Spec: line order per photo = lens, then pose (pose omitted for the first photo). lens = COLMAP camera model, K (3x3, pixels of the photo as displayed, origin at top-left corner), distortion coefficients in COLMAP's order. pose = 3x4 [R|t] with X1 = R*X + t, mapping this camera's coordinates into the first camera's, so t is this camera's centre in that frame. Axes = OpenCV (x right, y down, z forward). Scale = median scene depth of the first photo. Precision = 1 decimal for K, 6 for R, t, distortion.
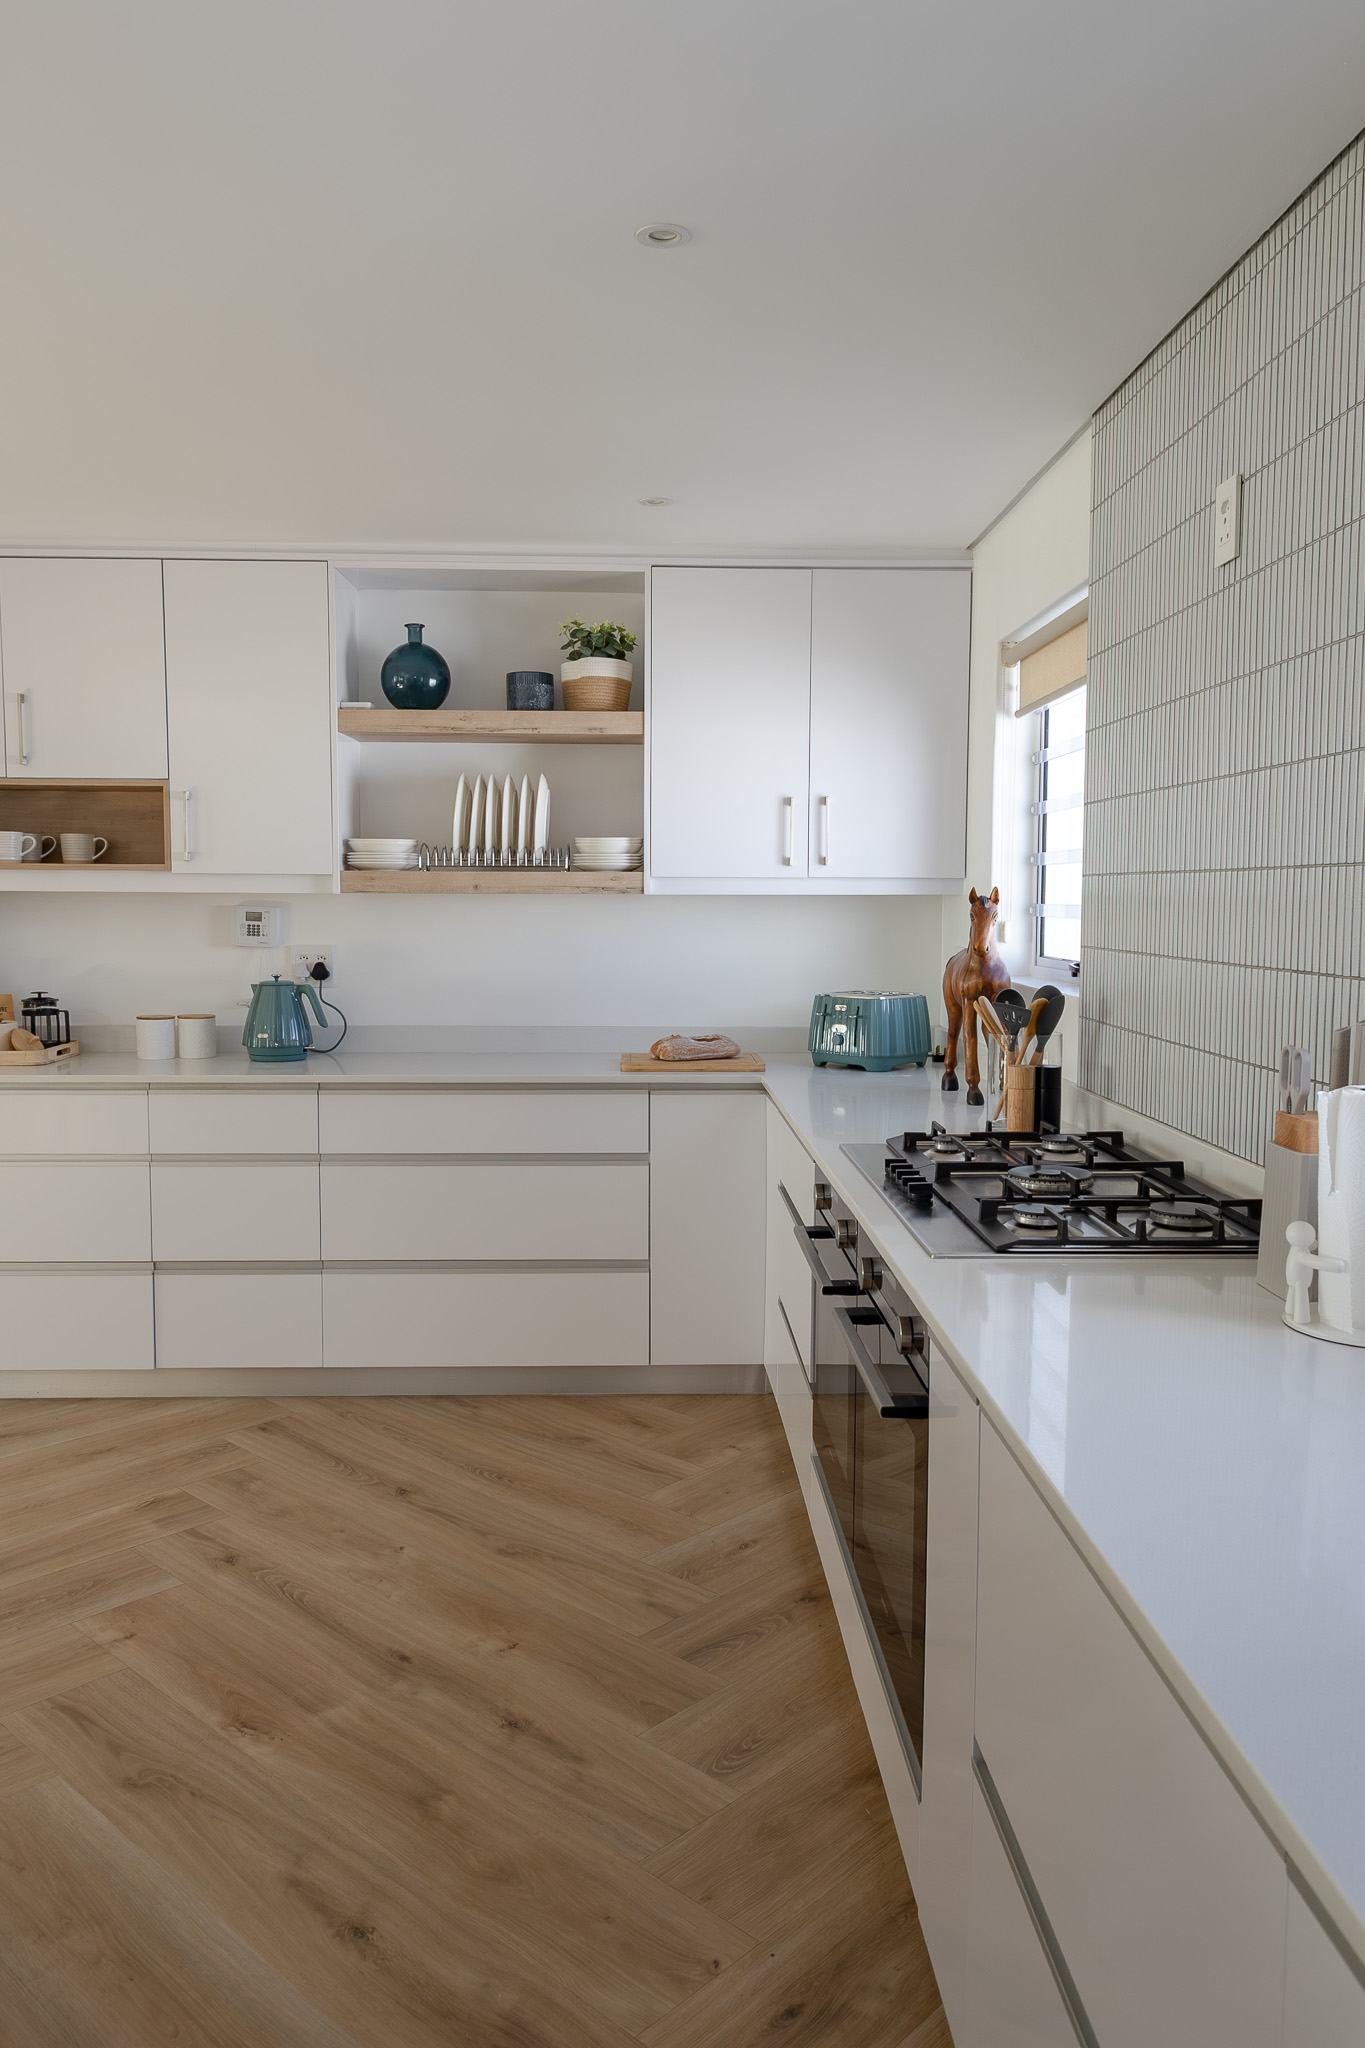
lens RADIAL K [[1544.3, 0, 683.8], [0, 1544.3, 1021.7], [0, 0, 1]] dist [0.016199, -0.002428]
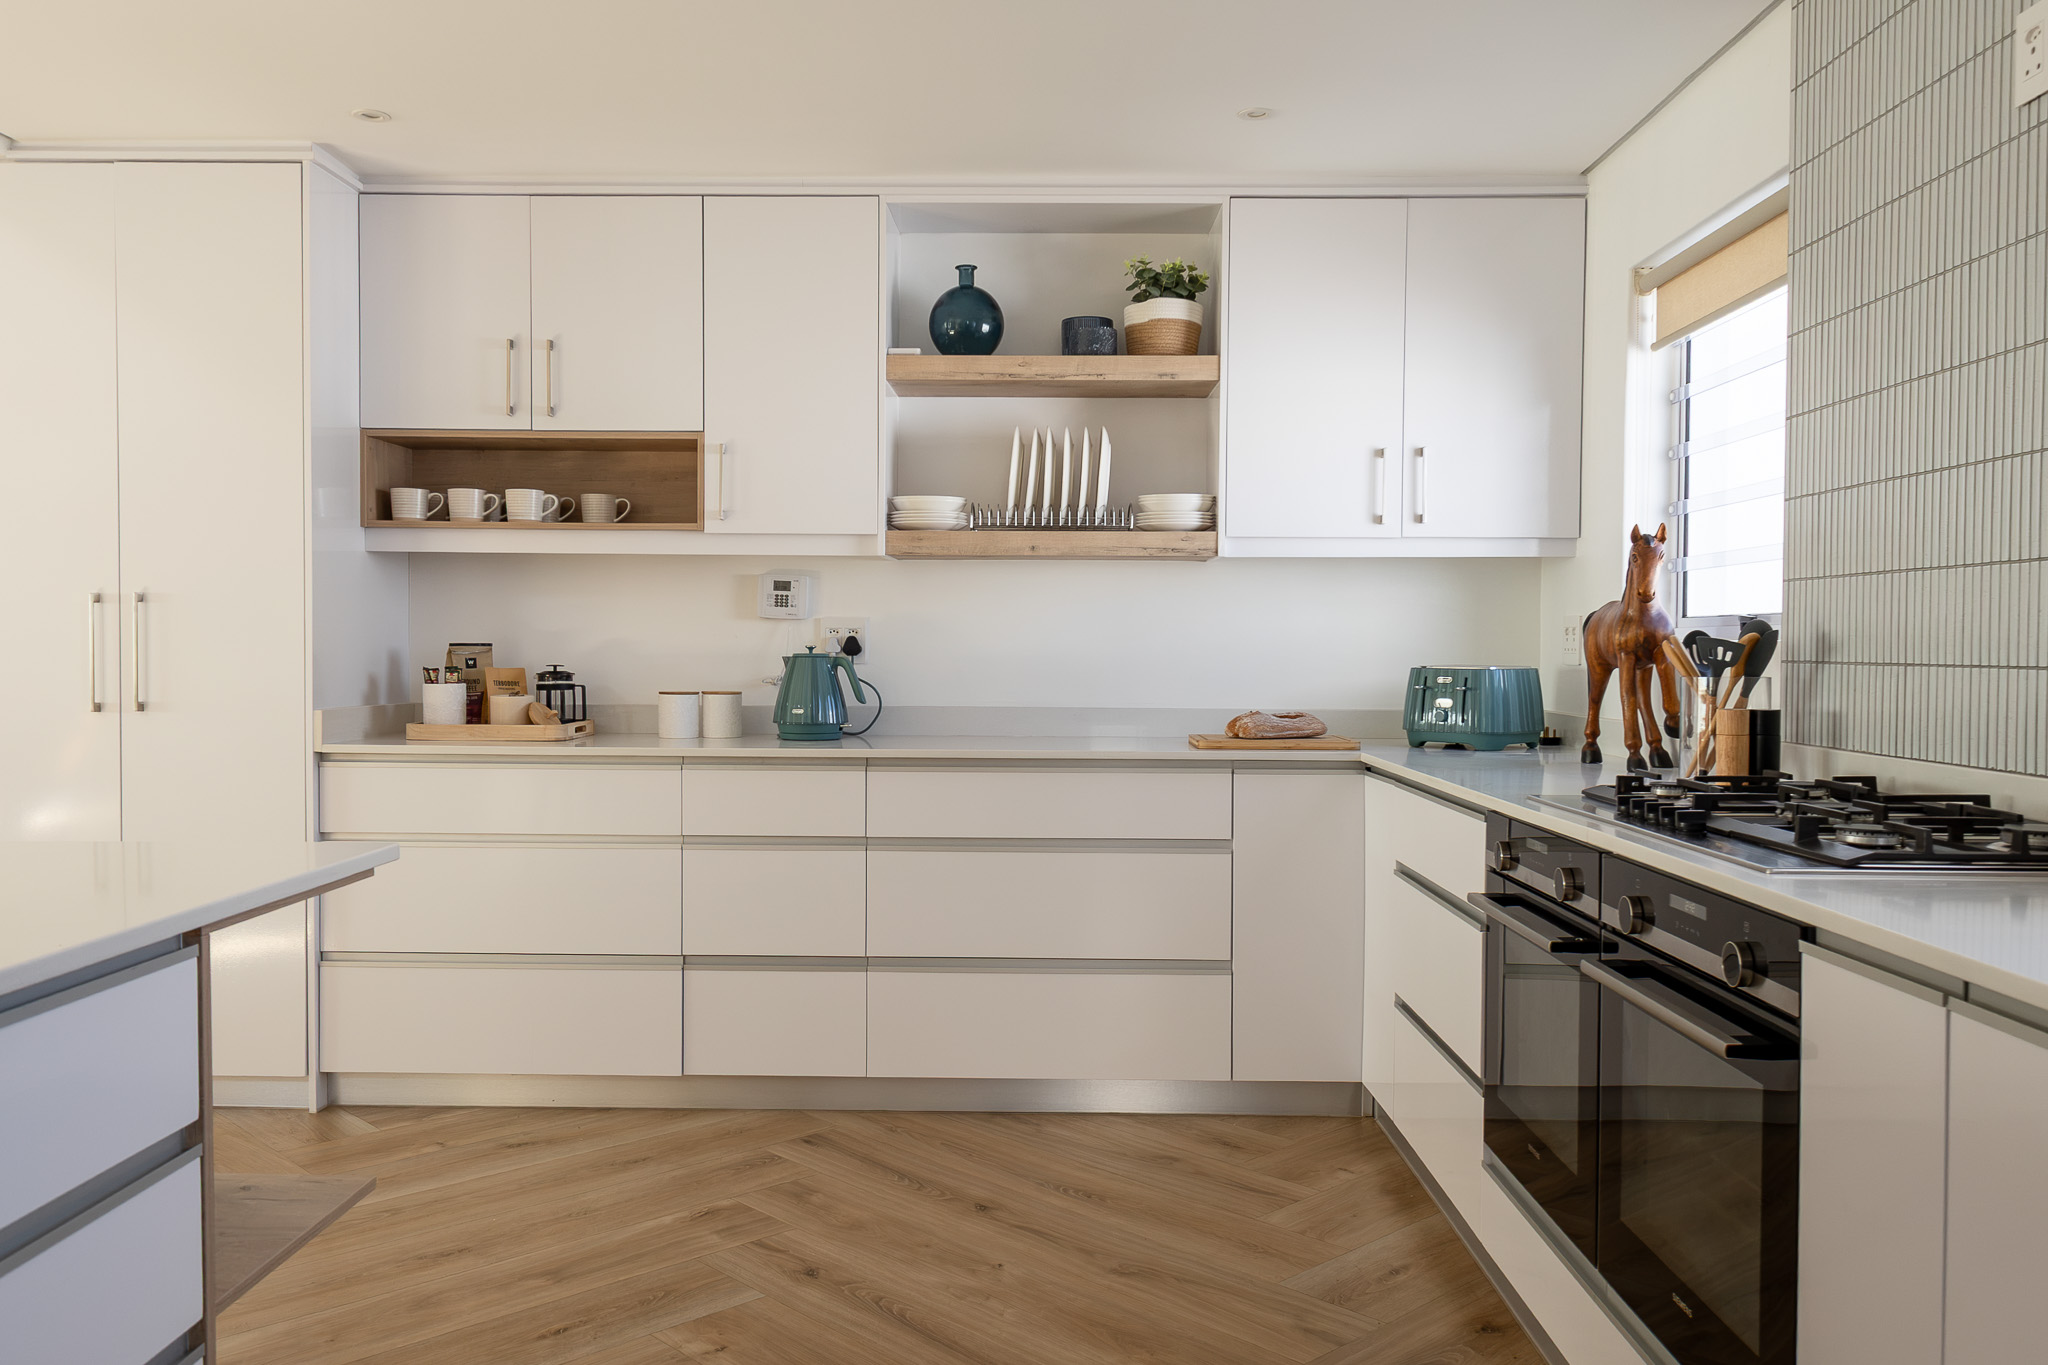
lens RADIAL K [[1652.1, 0, 1022.4], [0, 1652.1, 682.8], [0, 0, 1]] dist [0.014996, 0.001082]
pose [[0.998758, 0.002816, -0.049743, -0.095525], [-0.005654, 0.998357, -0.057012, 0.049136], [0.049501, 0.057222, 0.997134, 0.035732]]
